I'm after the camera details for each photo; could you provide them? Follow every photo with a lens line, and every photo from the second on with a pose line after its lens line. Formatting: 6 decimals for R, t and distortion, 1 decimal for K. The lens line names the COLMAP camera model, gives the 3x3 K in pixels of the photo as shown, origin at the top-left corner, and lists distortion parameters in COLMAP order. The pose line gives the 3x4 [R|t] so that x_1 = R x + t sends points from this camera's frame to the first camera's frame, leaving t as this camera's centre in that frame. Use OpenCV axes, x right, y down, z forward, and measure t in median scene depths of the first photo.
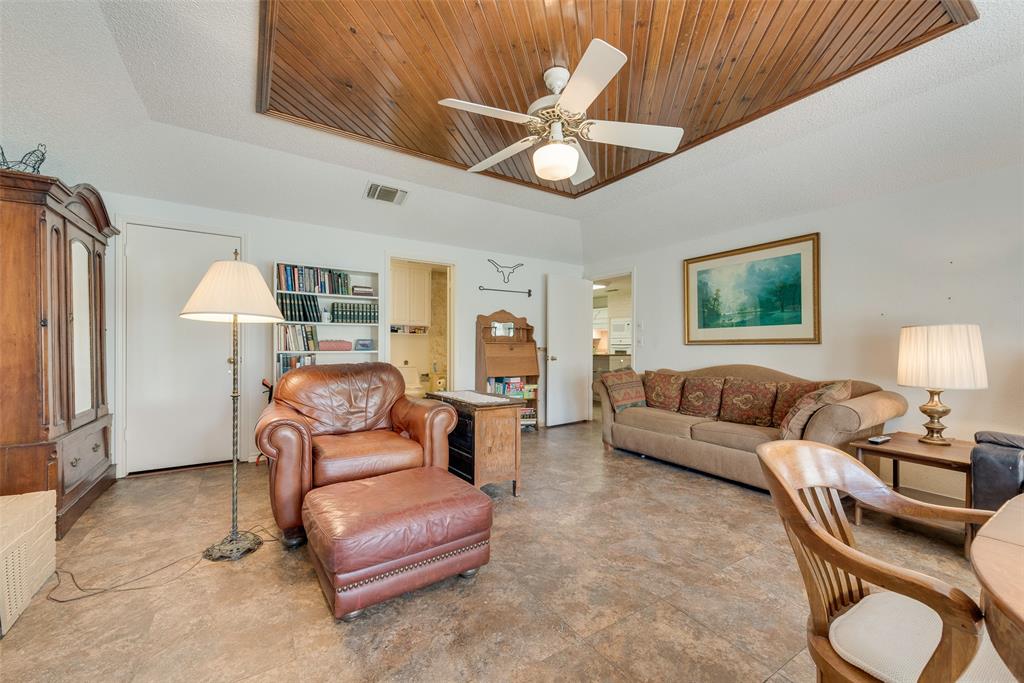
lens RADIAL K [[399.9, 0, 514.1], [0, 399.9, 344.1], [0, 0, 1]] dist [0.010563, -0.000697]
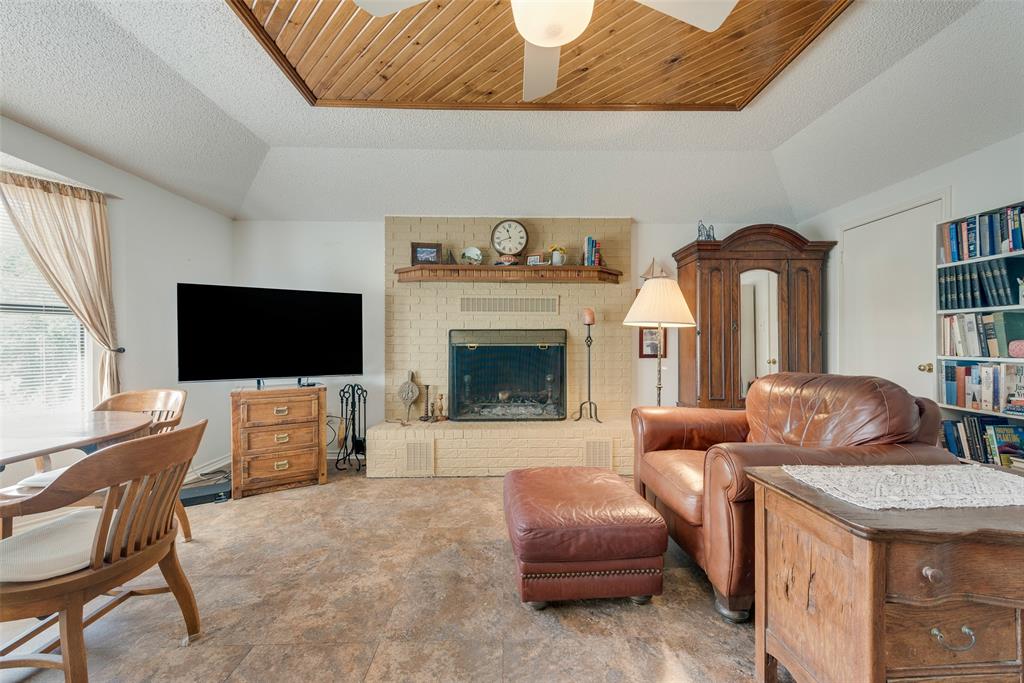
lens RADIAL K [[399.9, 0, 514.2], [0, 399.9, 342.0], [0, 0, 1]] dist [0.010563, -0.000697]
pose [[-0.511448, -0.002601, -0.859311, 0.346867], [-0.000211, 0.999996, -0.002901, -0.003275], [0.859314, -0.001302, -0.511446, 0.723830]]
